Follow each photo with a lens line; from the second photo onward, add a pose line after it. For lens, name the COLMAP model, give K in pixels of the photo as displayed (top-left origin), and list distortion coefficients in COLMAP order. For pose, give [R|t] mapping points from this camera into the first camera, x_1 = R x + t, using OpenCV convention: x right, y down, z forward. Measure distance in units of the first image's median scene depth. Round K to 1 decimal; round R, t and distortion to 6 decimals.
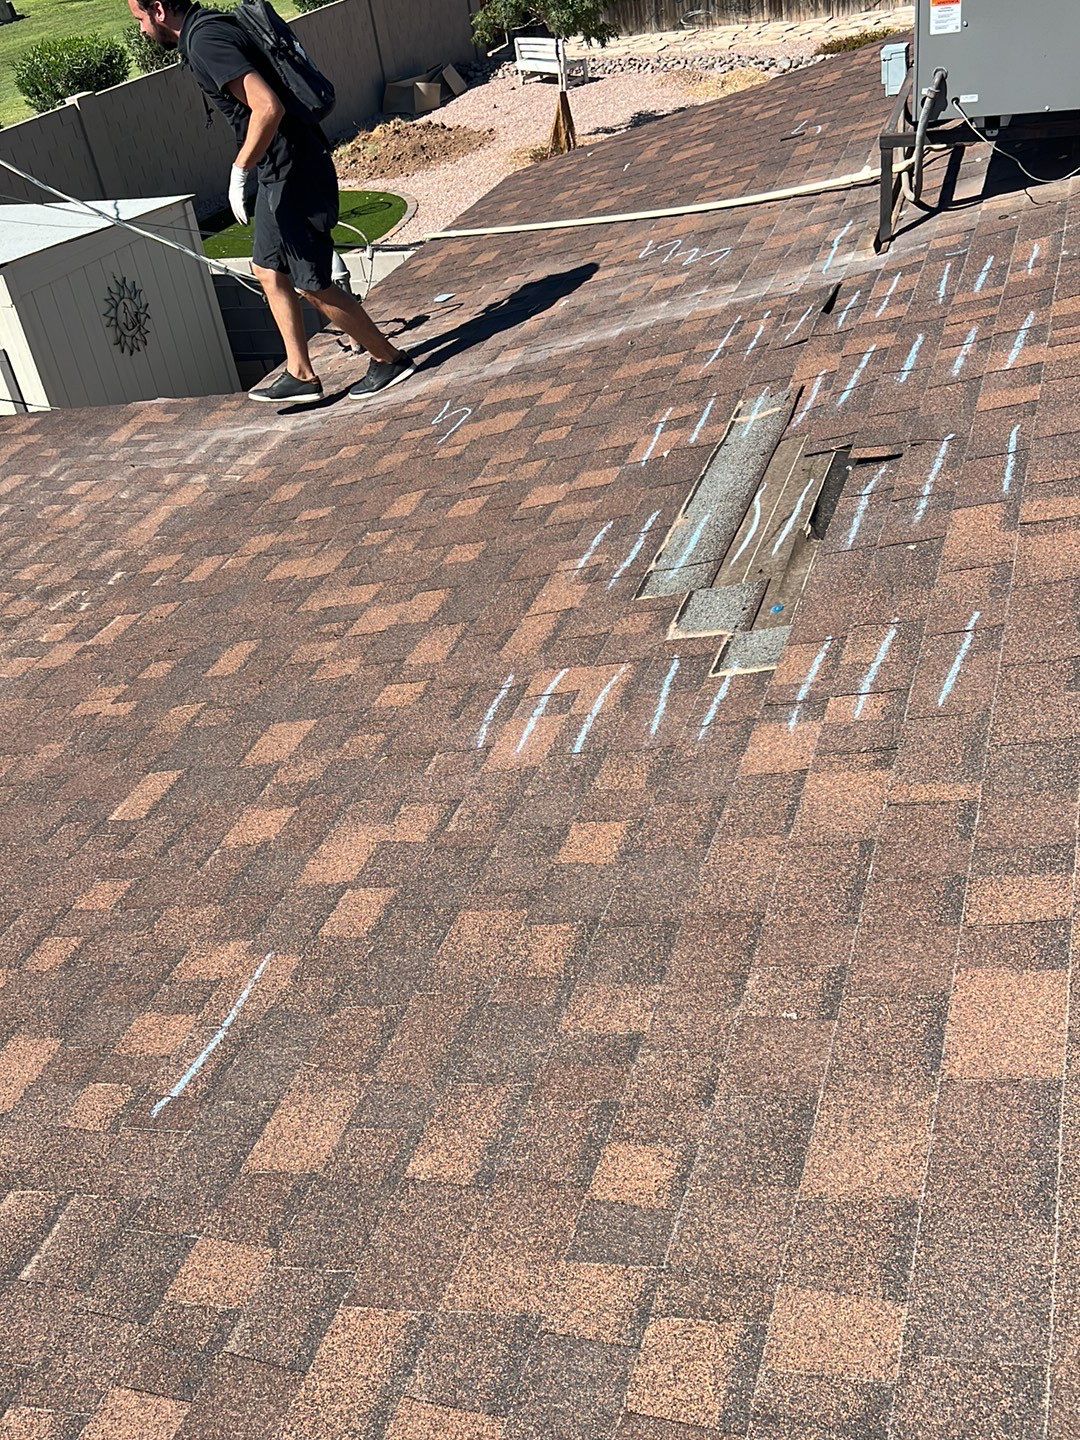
lens RADIAL K [[1391.1, 0, 540.0], [0, 1391.1, 720.0], [0, 0, 1]] dist [0.044154, -0.015729]
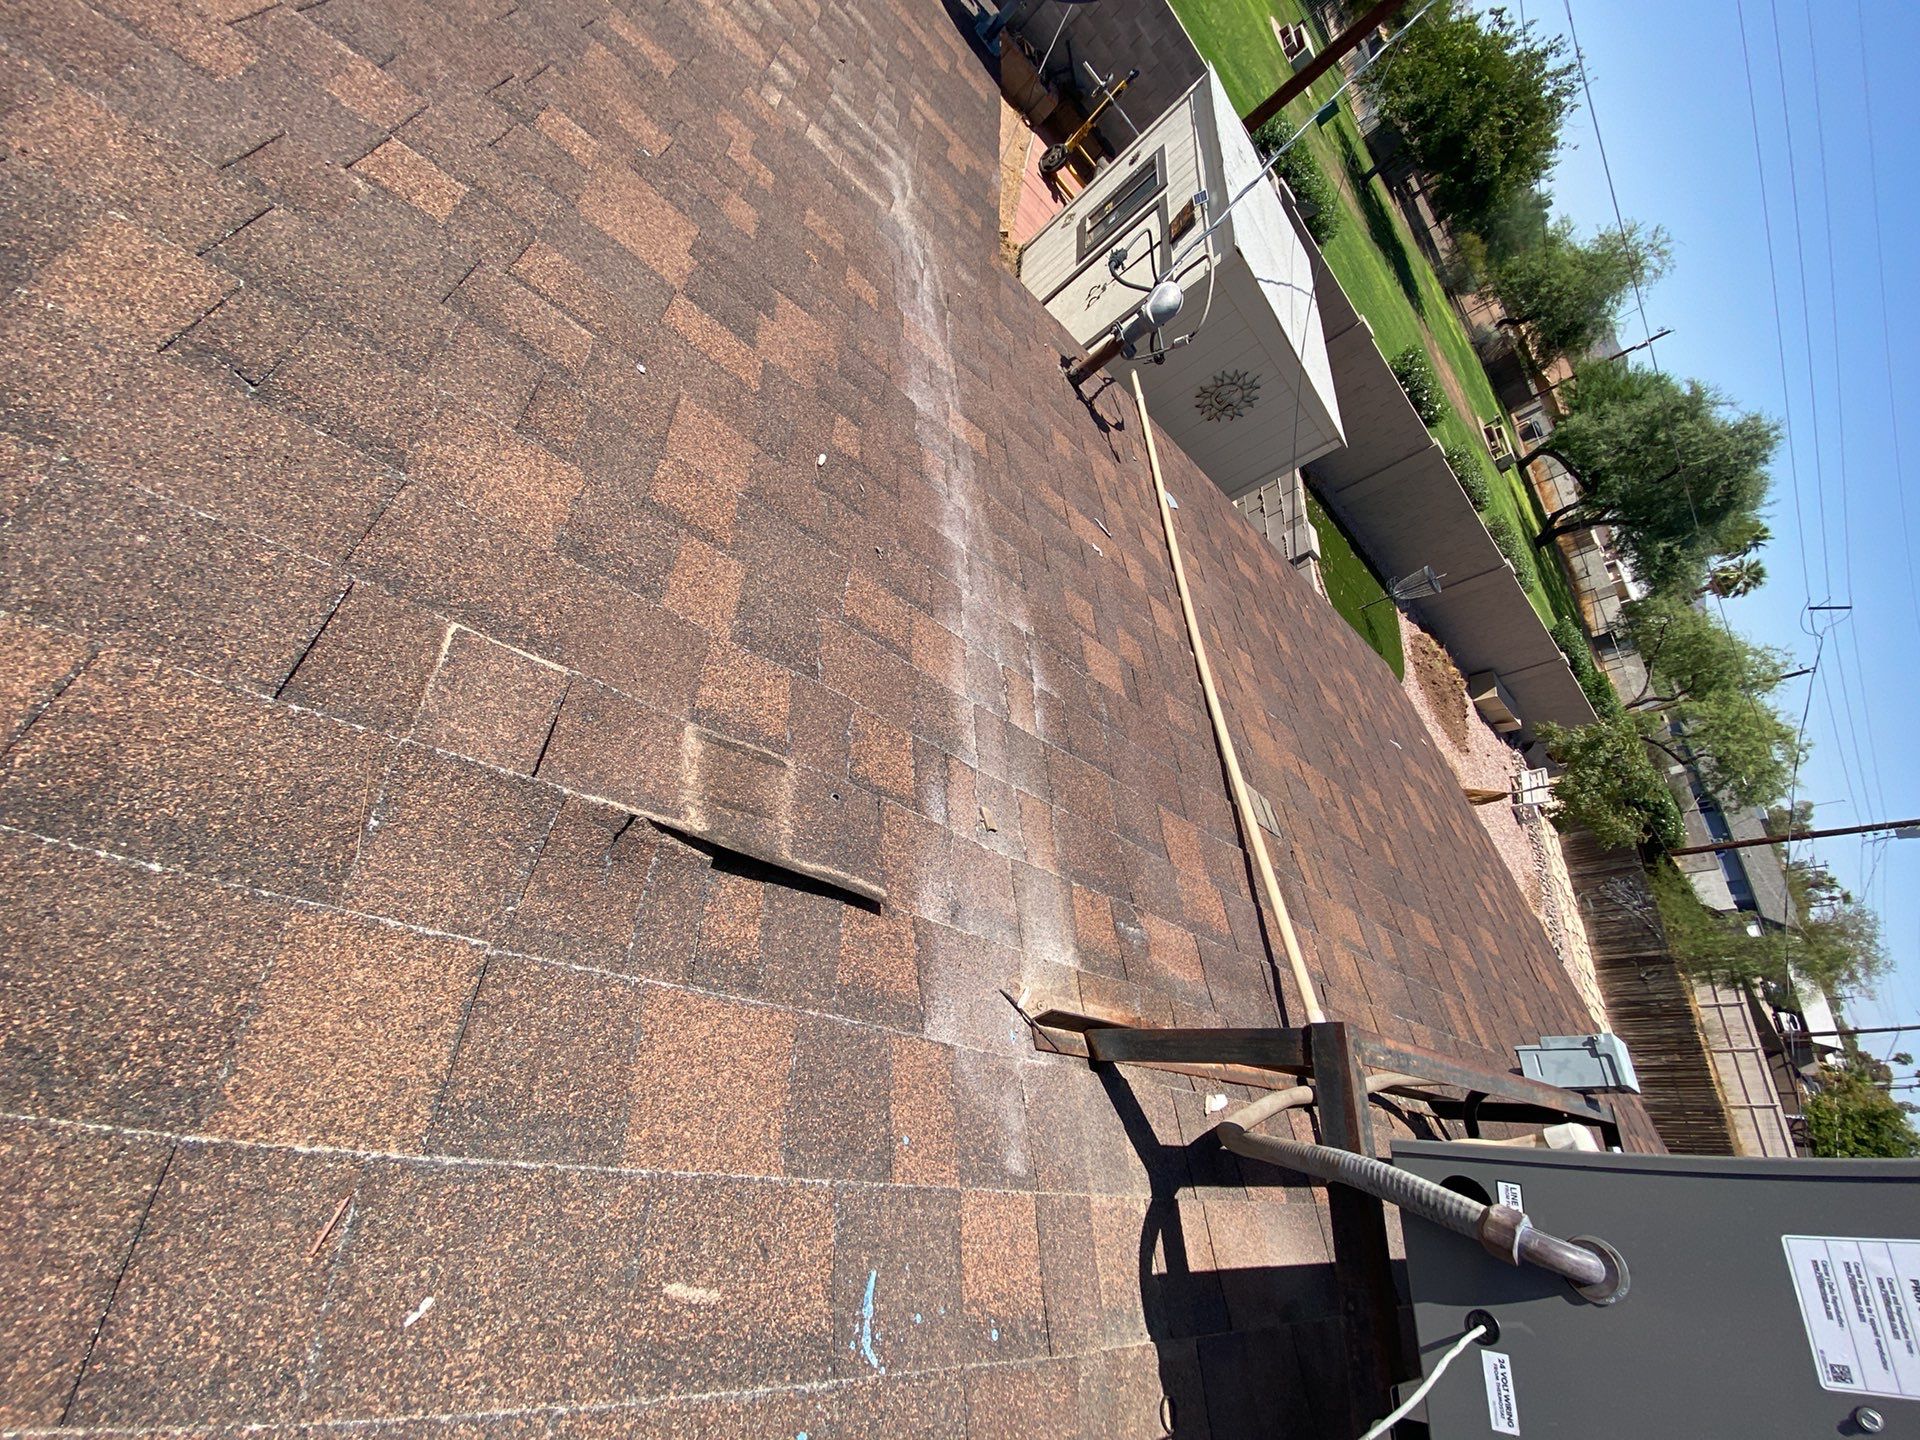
lens RADIAL K [[783.0, 0, 963.5], [0, 783.0, 720.5], [0, 0, 1]] dist [0.013049, -0.016476]
pose [[0.057820, 0.983377, -0.172125, 0.169639], [-0.980757, 0.088156, 0.174195, -0.312512], [0.186473, 0.158741, 0.969551, 0.678376]]
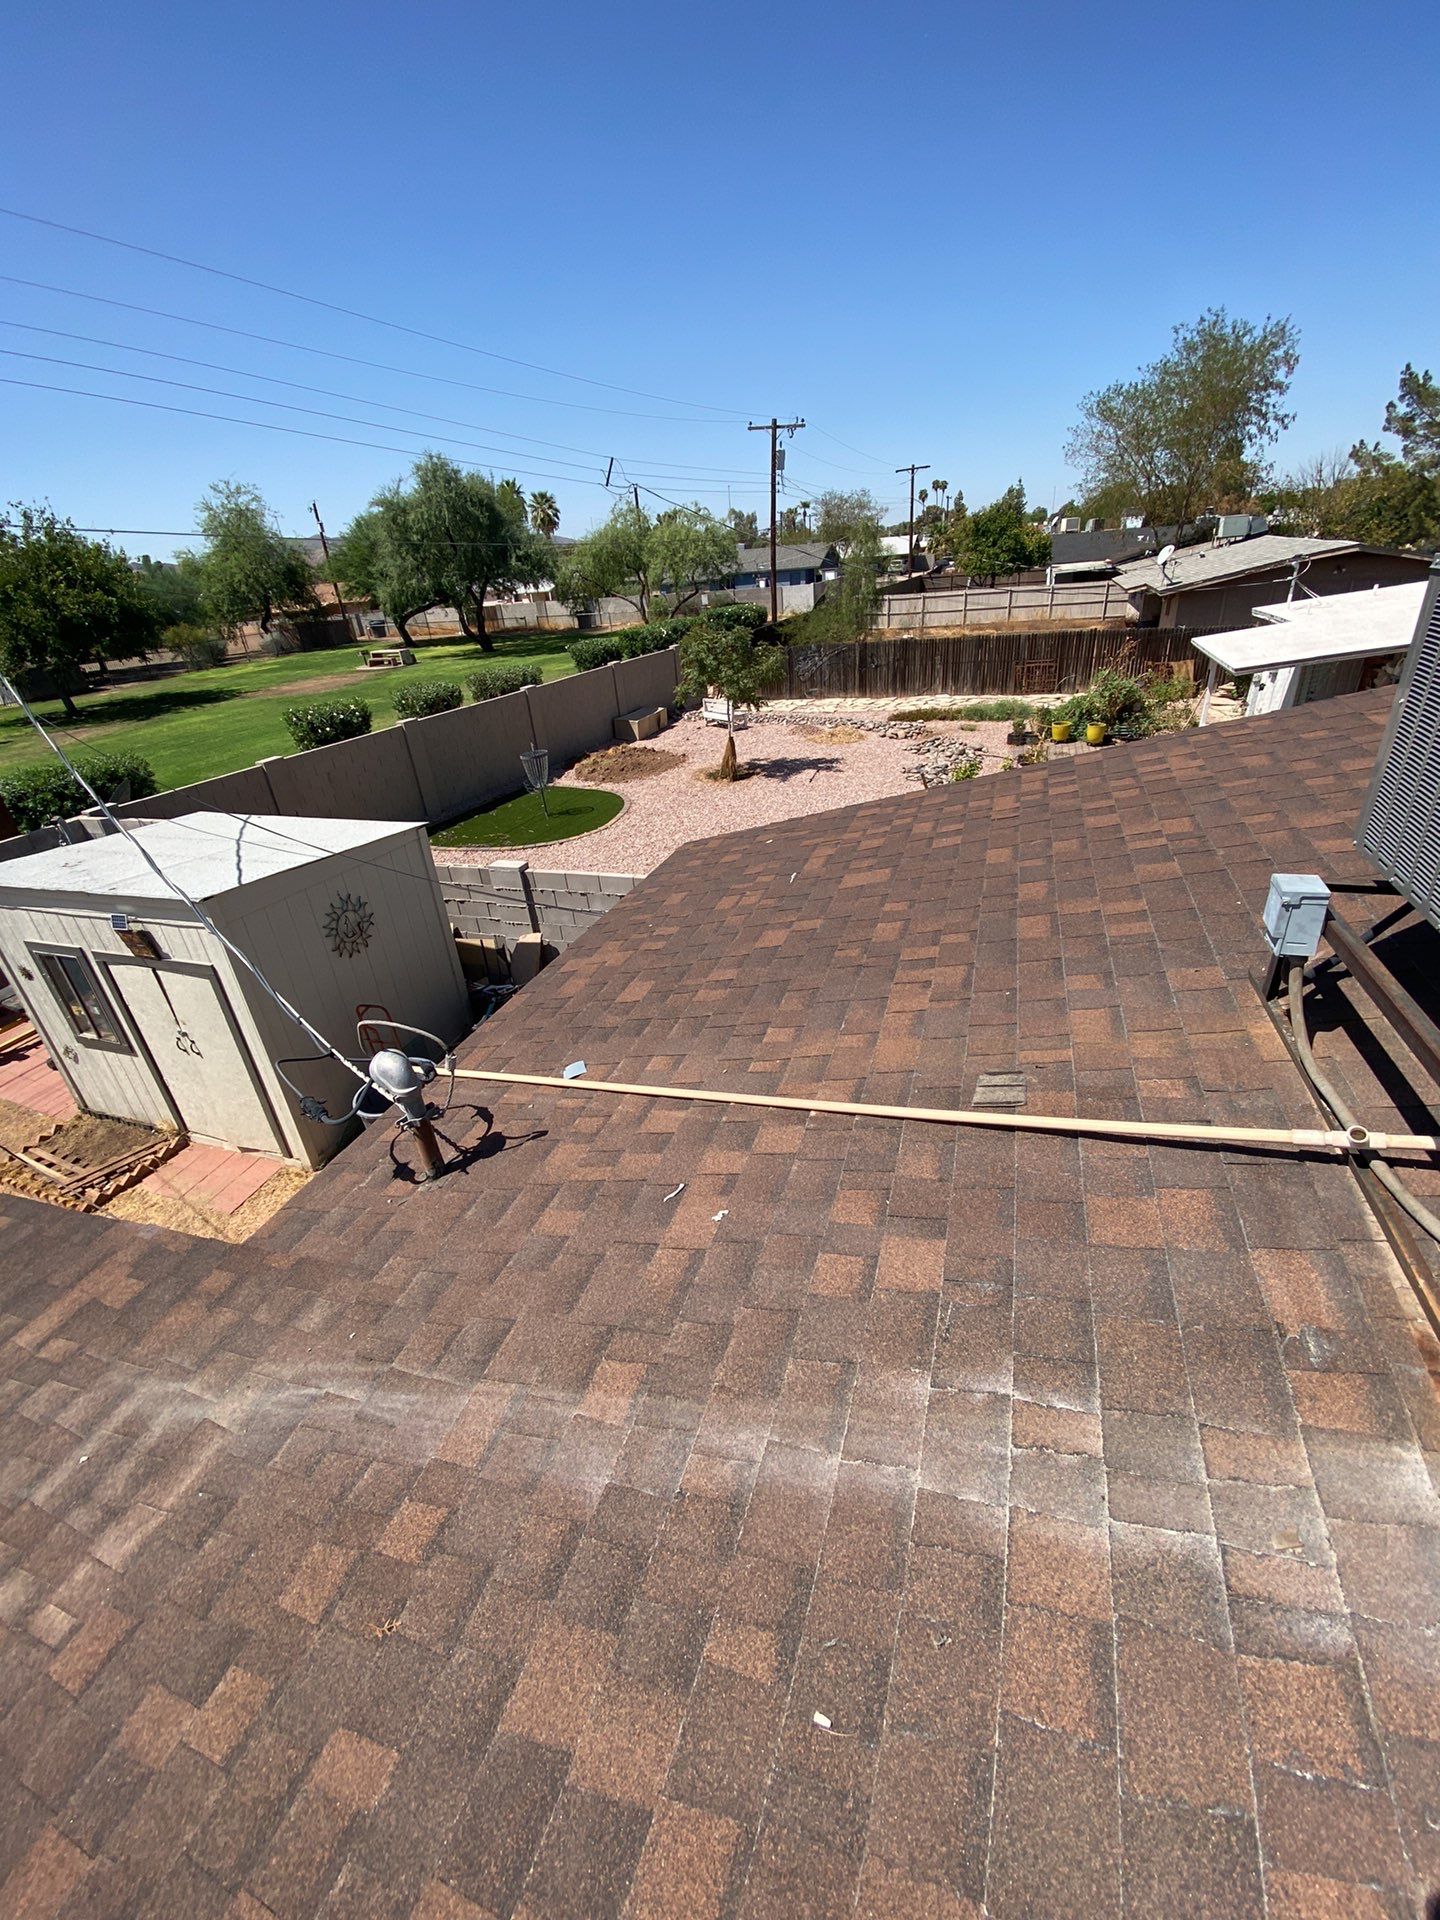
lens RADIAL K [[787.3, 0, 718.6], [0, 787.3, 951.6], [0, 0, 1]] dist [0.023158, -0.021329]
pose [[0.998233, 0.056748, 0.017626, 0.004271], [-0.054011, 0.990166, -0.129052, -0.393999], [-0.024776, 0.127872, 0.991481, 0.679307]]
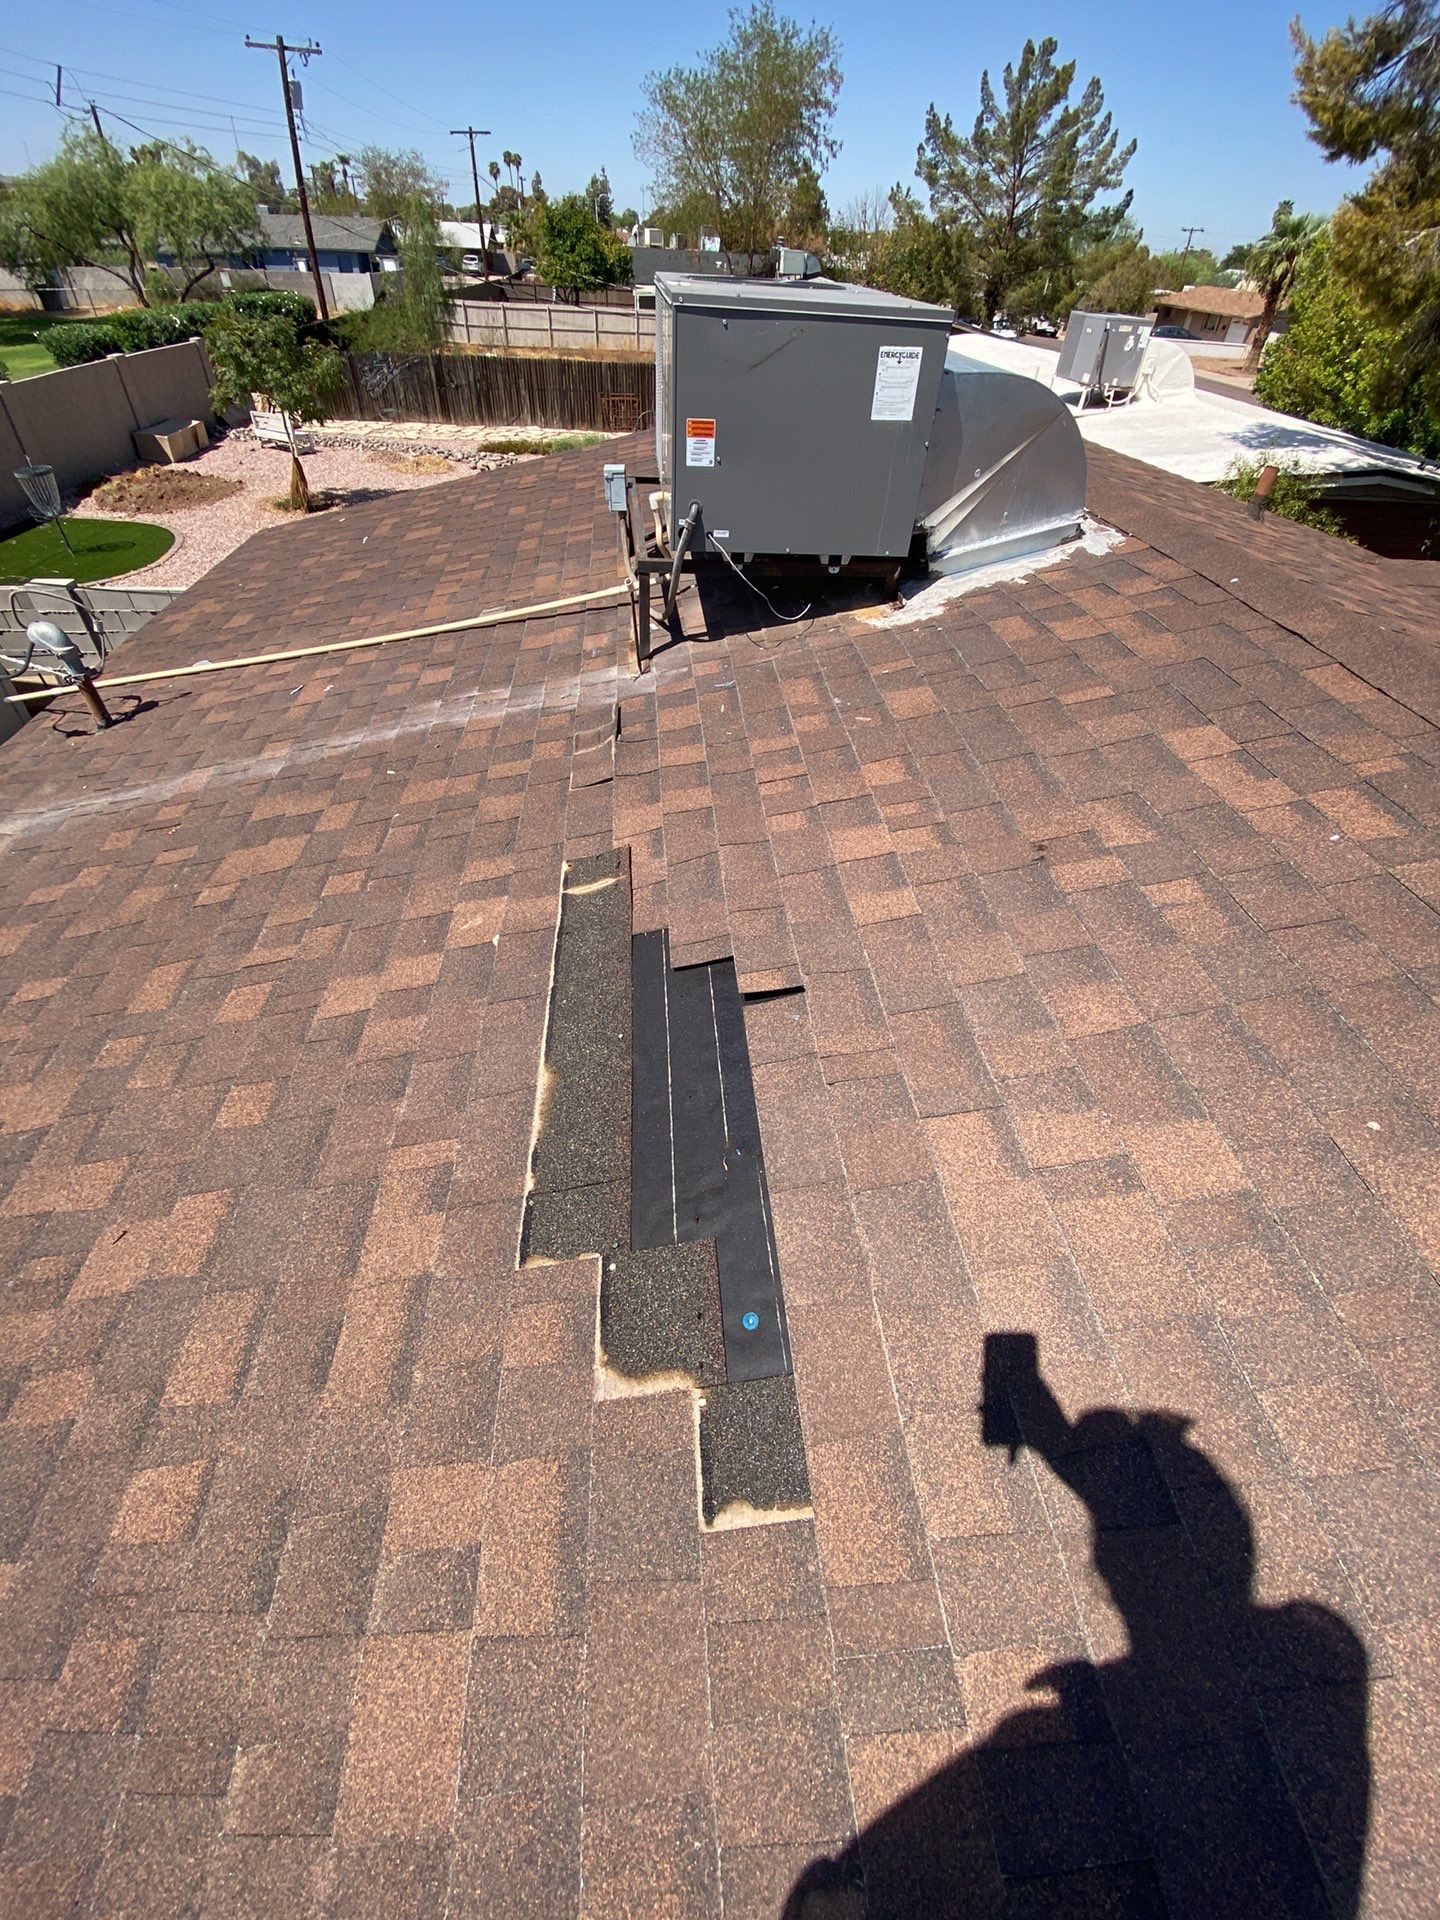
lens RADIAL K [[787.3, 0, 718.6], [0, 787.3, 951.6], [0, 0, 1]] dist [0.023158, -0.021329]
pose [[0.900020, -0.137651, 0.413542, 0.008568], [0.087867, 0.986641, 0.137180, -0.171612], [-0.426900, -0.087128, 0.900092, 0.351795]]
